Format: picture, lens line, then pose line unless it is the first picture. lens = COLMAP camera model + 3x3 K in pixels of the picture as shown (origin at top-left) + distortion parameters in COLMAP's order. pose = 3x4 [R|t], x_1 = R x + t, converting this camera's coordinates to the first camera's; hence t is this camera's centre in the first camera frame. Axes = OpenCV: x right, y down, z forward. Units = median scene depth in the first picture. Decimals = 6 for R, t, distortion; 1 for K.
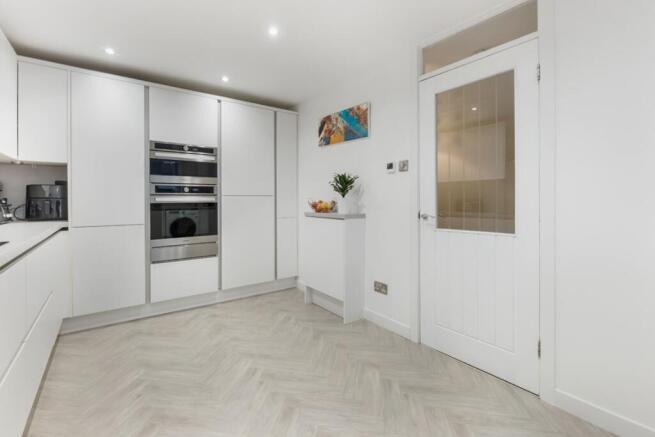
lens RADIAL K [[295.4, 0, 329.6], [0, 295.4, 199.4], [0, 0, 1]] dist [-0.000291, -0.000123]
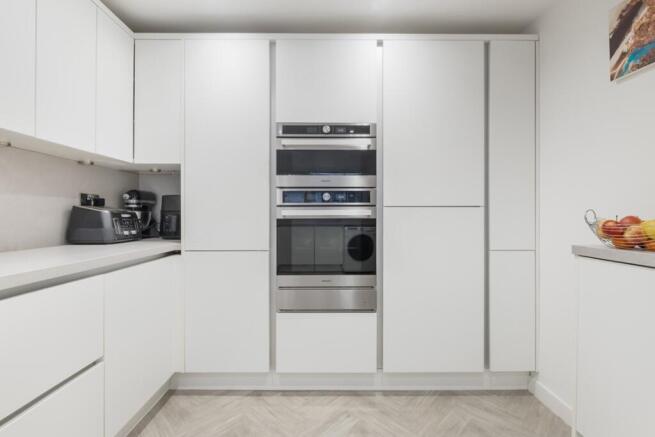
lens RADIAL K [[297.3, 0, 329.1], [0, 297.3, 214.8], [0, 0, 1]] dist [-0.002432, -0.000344]
pose [[0.805759, 0.003105, -0.592235, -0.111576], [-0.002283, 0.999995, 0.002137, 0.001956], [0.592239, -0.000370, 0.805763, 0.481845]]
